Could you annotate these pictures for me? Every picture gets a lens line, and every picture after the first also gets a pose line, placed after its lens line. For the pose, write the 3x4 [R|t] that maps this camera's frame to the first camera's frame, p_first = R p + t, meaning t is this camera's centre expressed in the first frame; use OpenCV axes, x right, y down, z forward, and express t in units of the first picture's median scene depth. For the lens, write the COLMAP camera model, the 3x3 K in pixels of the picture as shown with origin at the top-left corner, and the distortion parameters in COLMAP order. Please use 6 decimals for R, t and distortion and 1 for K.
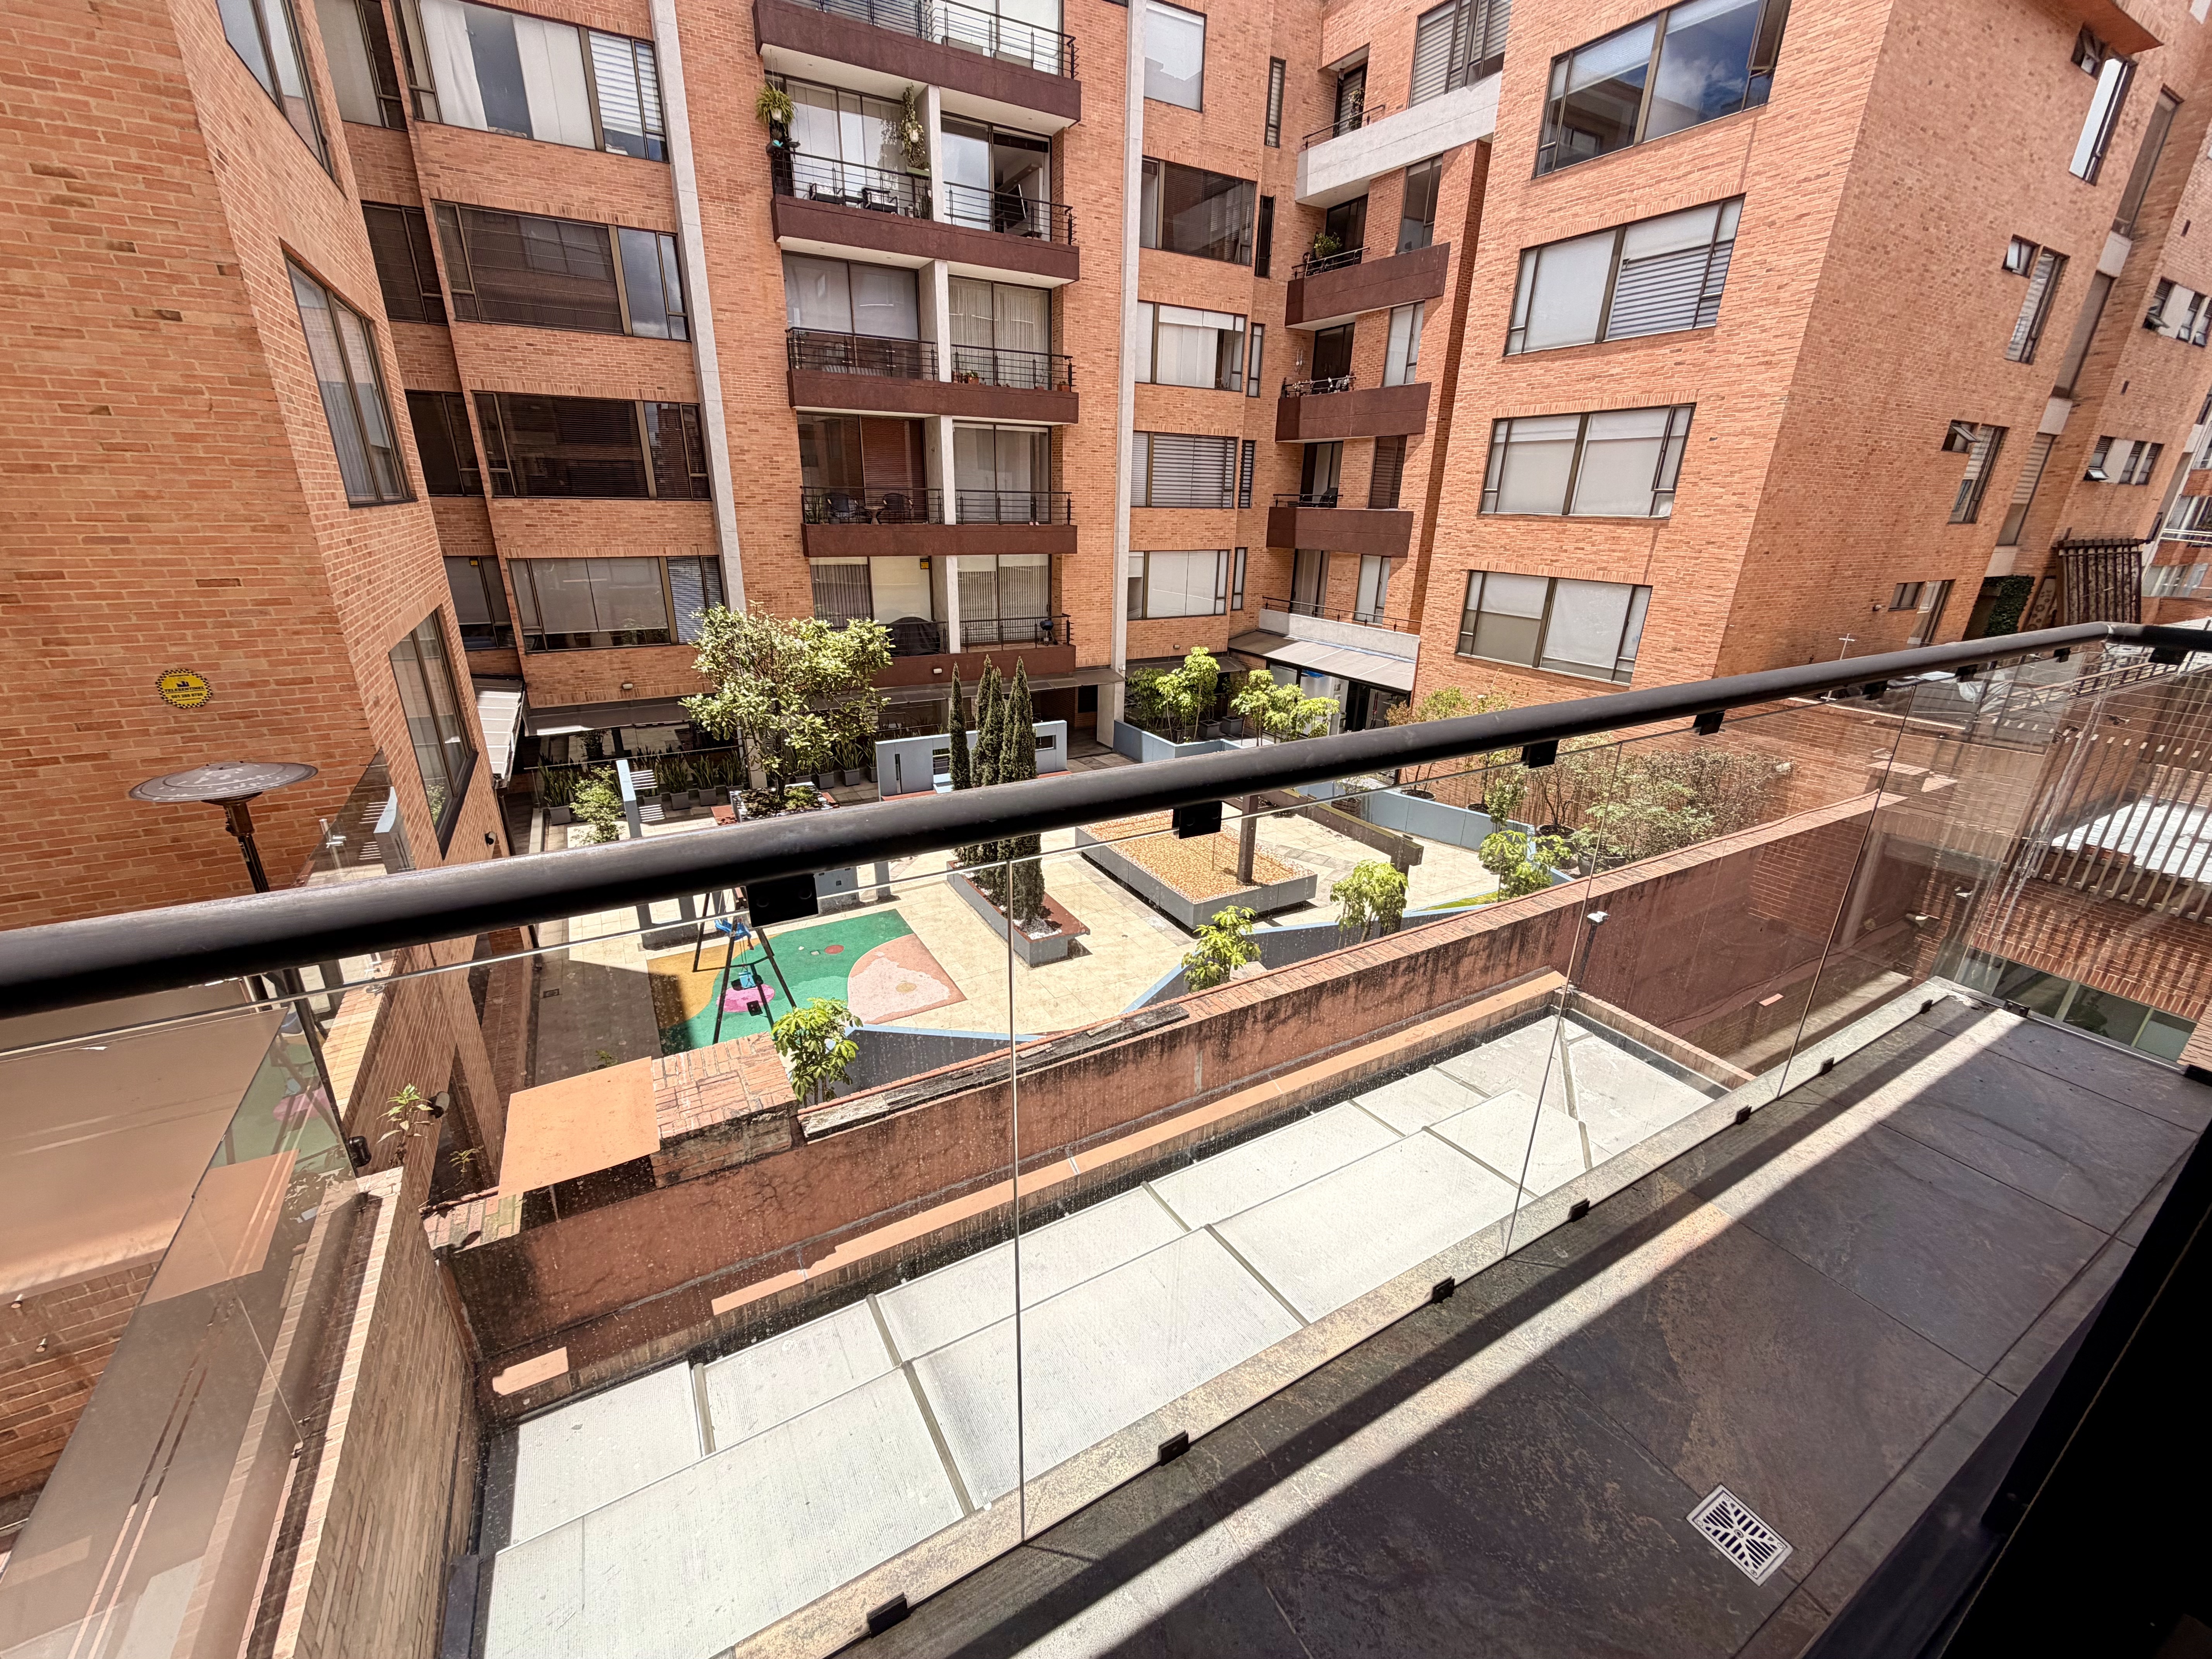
lens RADIAL K [[880.8, 0, 1064.9], [0, 880.8, 792.2], [0, 0, 1]] dist [-0.000924, 0.000394]
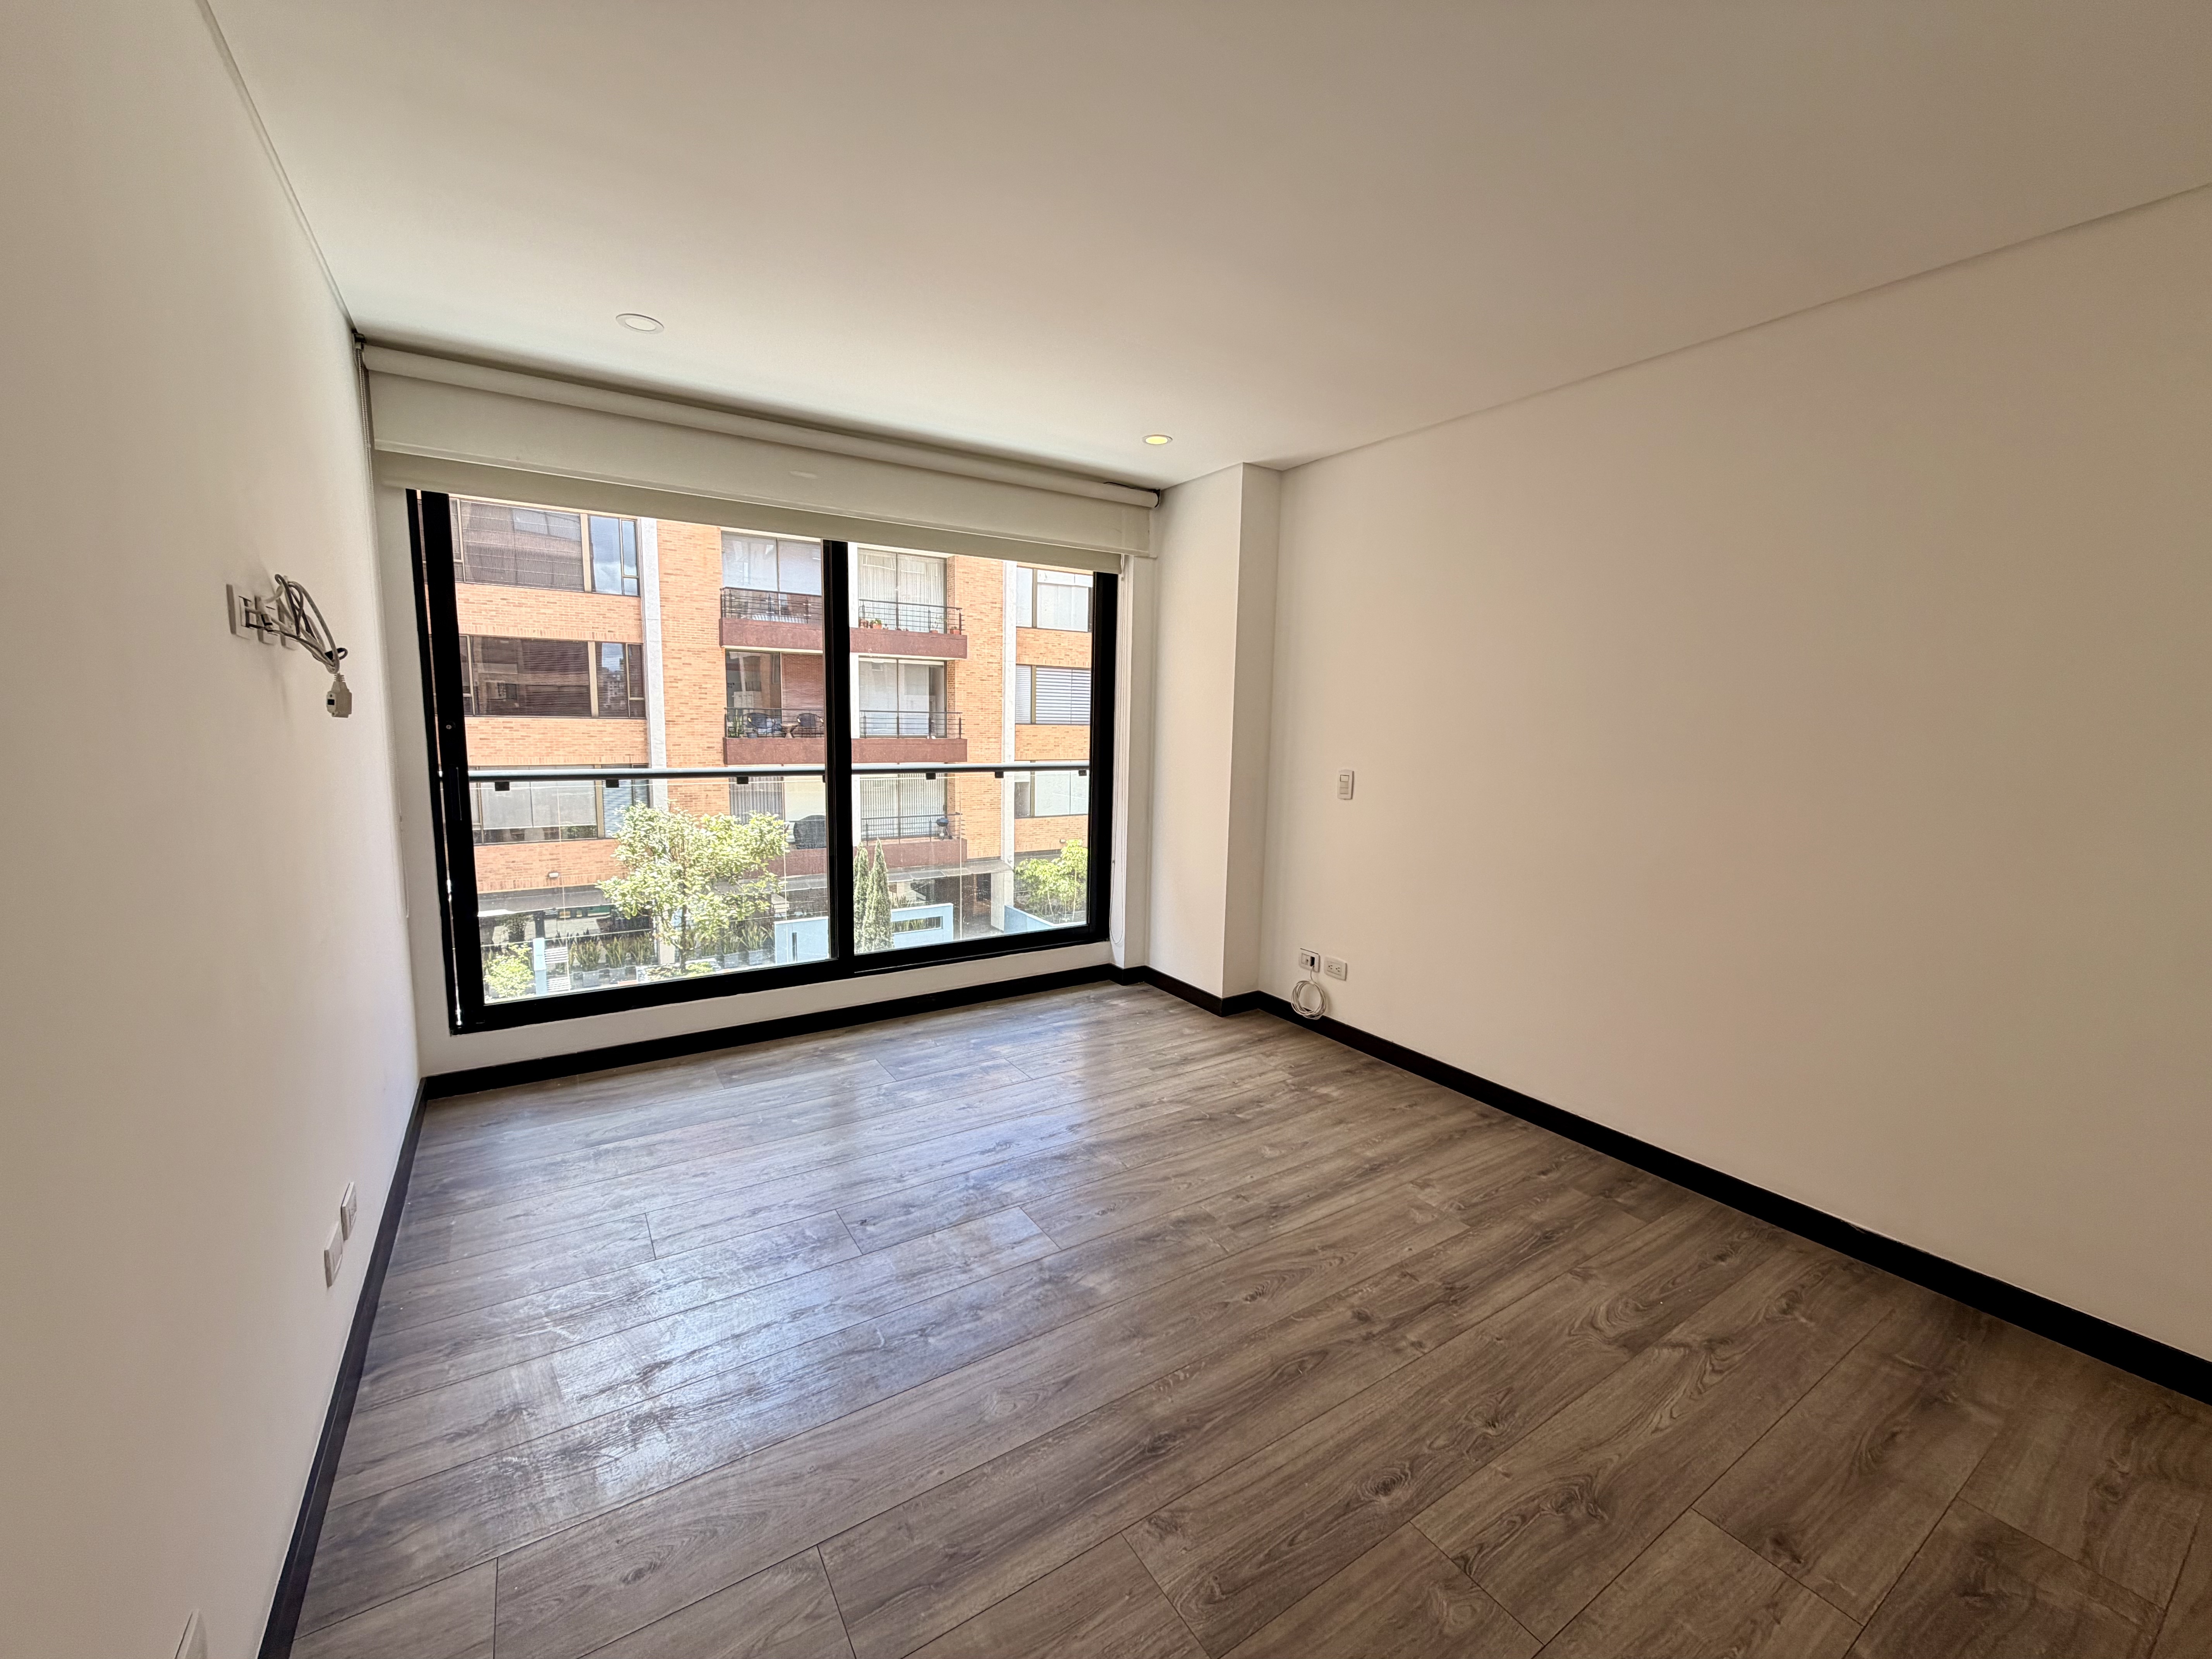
lens RADIAL K [[880.8, 0, 1085.9], [0, 880.8, 787.9], [0, 0, 1]] dist [-0.000924, 0.000394]
pose [[0.997607, -0.004423, 0.068999, 0.104991], [0.020825, 0.970833, -0.238853, 0.053830], [-0.065930, 0.239718, 0.968601, -0.162929]]
